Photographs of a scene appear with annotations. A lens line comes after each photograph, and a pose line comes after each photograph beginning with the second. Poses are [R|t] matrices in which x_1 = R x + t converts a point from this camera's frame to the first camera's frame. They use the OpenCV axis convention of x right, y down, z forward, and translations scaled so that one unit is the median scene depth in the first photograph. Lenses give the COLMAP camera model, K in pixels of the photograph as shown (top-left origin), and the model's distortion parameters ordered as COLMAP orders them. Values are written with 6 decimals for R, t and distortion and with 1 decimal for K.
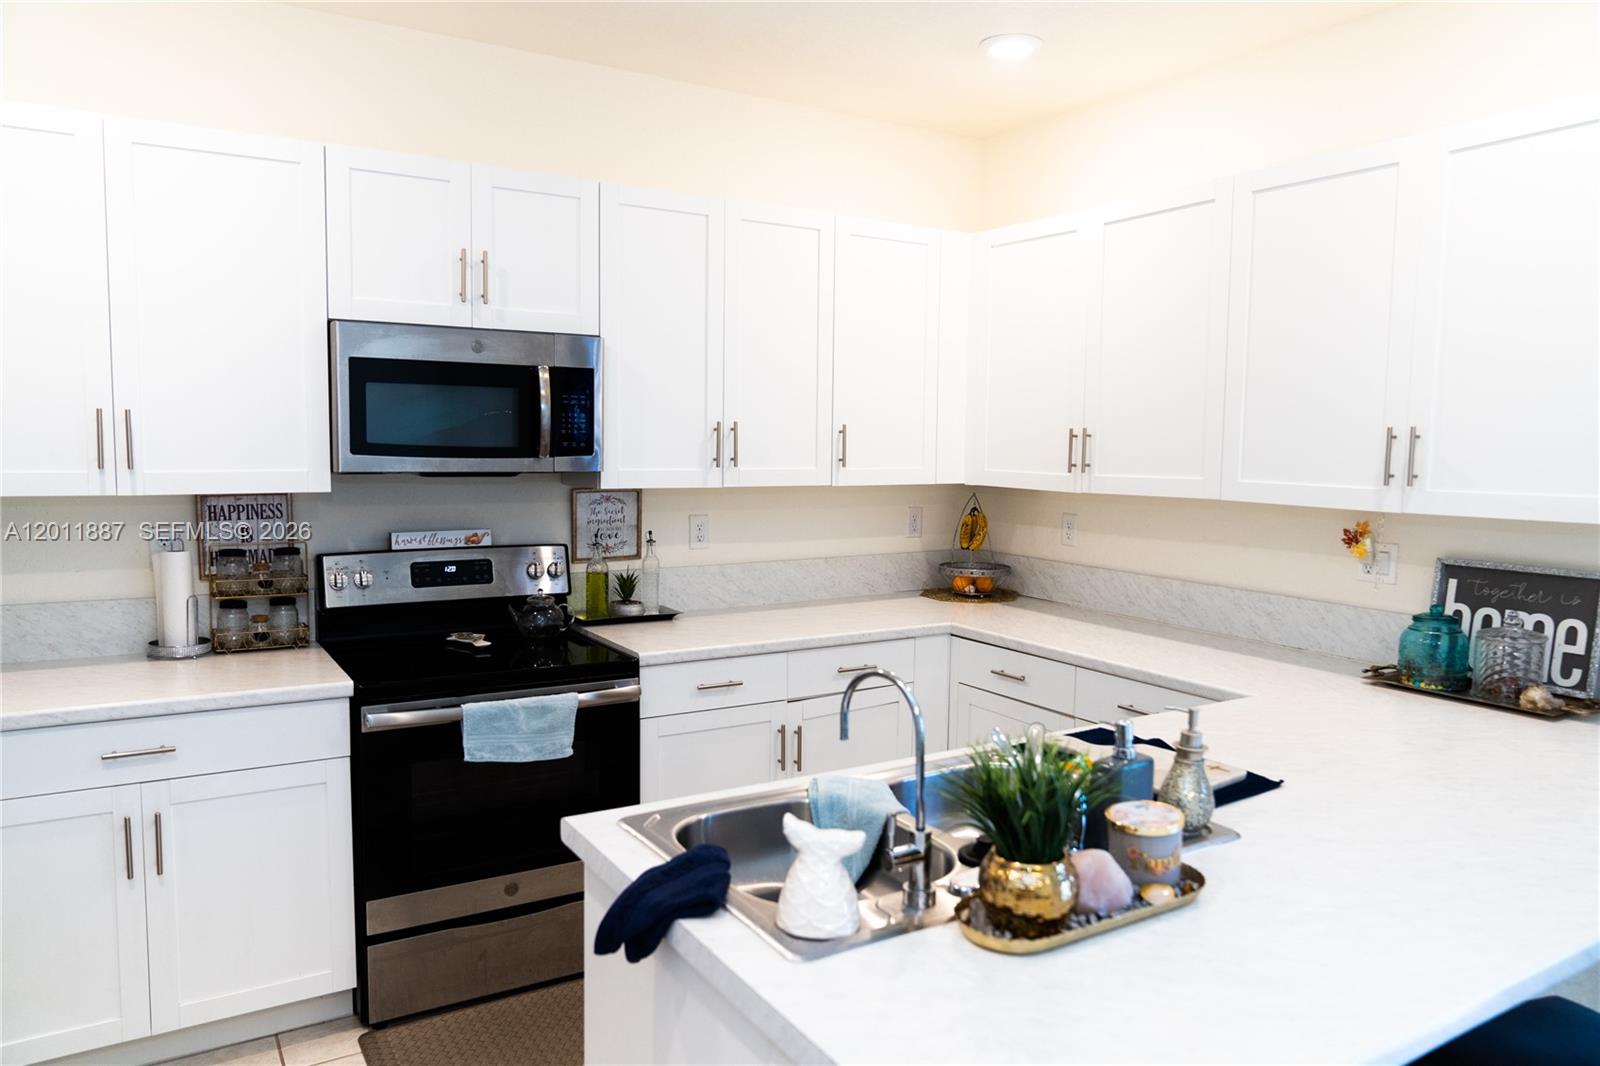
lens RADIAL K [[1089.2, 0, 800.0], [0, 1089.2, 533.0], [0, 0, 1]] dist [-0.043335, 0.032856]
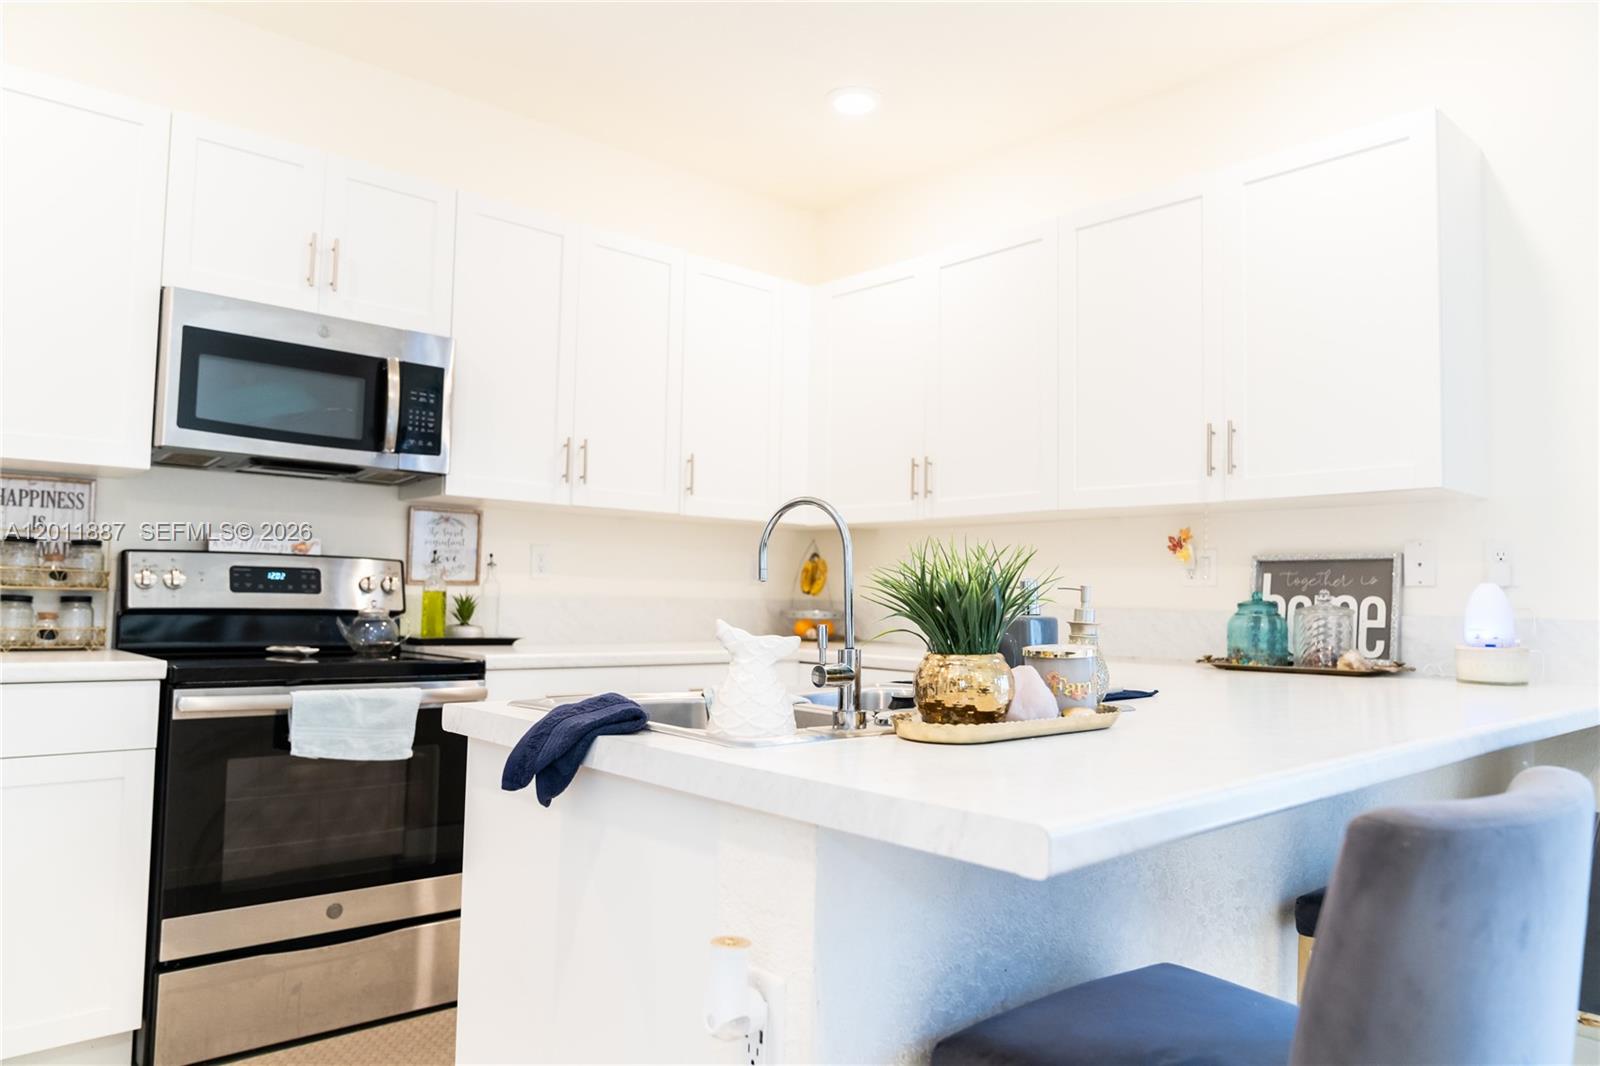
lens RADIAL K [[1089.2, 0, 800.0], [0, 1089.2, 533.0], [0, 0, 1]] dist [-0.043335, 0.032856]
pose [[0.983221, 0.017261, 0.181598, -0.052132], [0.009037, 0.989682, -0.142998, 0.142160], [-0.182193, 0.142240, 0.972920, 0.016208]]
